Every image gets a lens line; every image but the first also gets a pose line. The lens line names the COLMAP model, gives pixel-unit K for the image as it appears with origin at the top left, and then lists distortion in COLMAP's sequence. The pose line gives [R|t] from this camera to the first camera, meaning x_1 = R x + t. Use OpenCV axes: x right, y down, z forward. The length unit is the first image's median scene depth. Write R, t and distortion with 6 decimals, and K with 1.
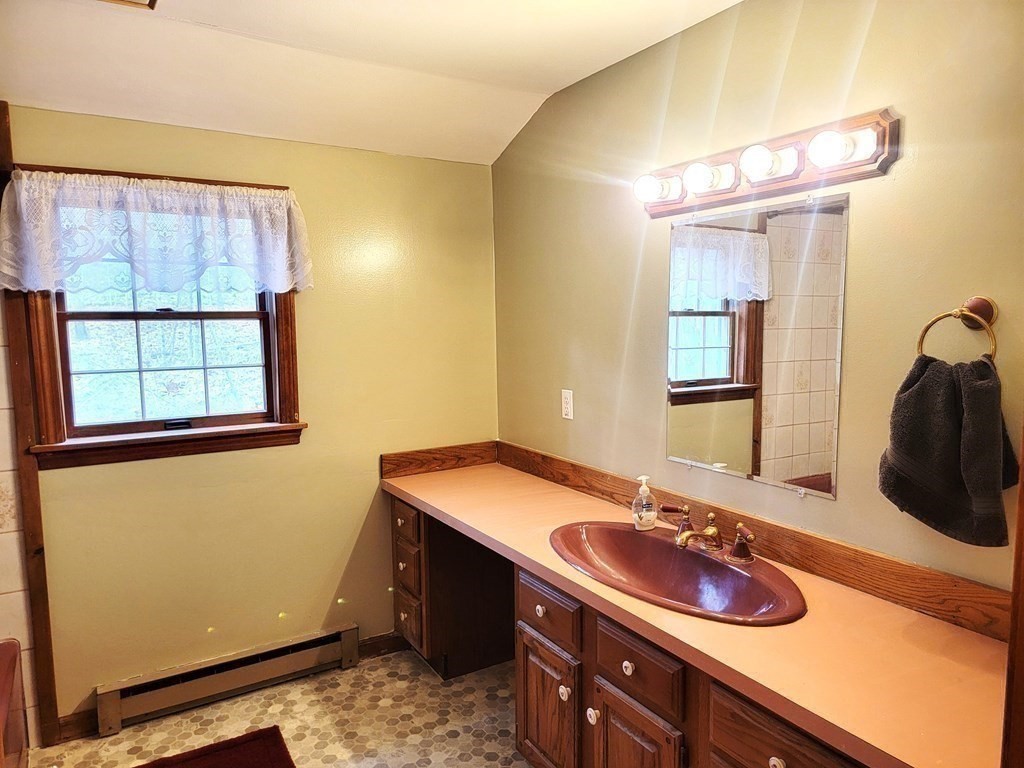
lens RADIAL K [[724.7, 0, 509.7], [0, 724.7, 384.5], [0, 0, 1]] dist [0.083986, -0.010865]
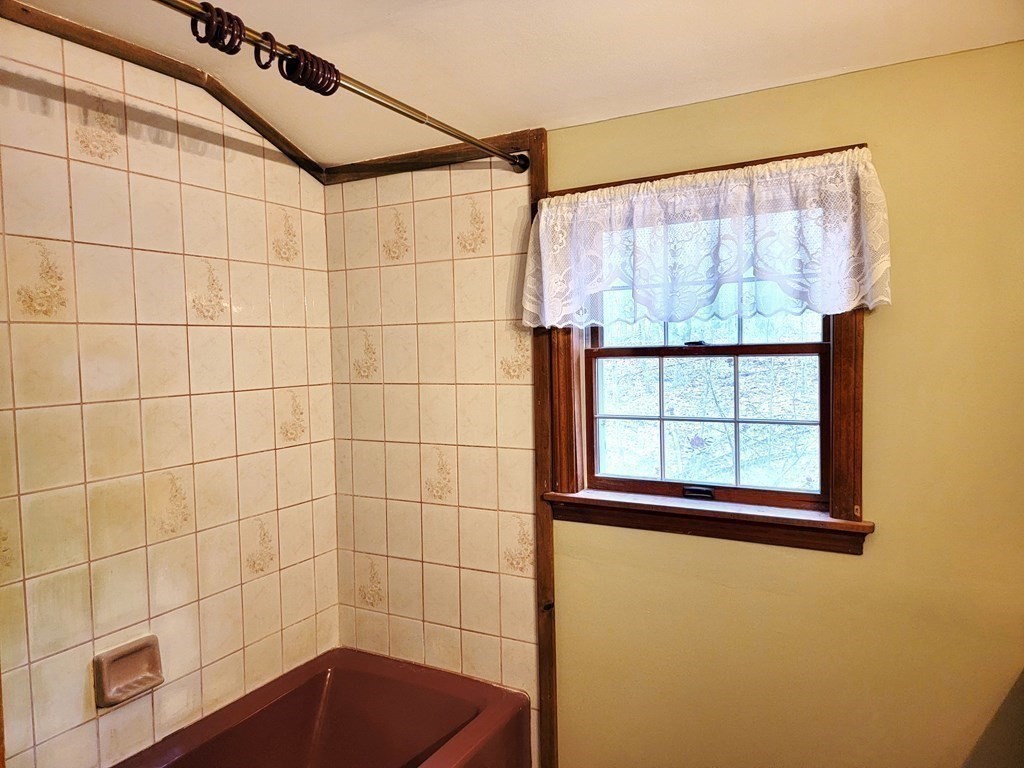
lens RADIAL K [[724.7, 0, 508.6], [0, 724.7, 386.2], [0, 0, 1]] dist [0.083986, -0.010865]
pose [[0.500813, 0.046101, -0.864327, 0.107054], [-0.069229, 0.997515, 0.013092, -0.054130], [0.862782, 0.053280, 0.502760, 0.458344]]
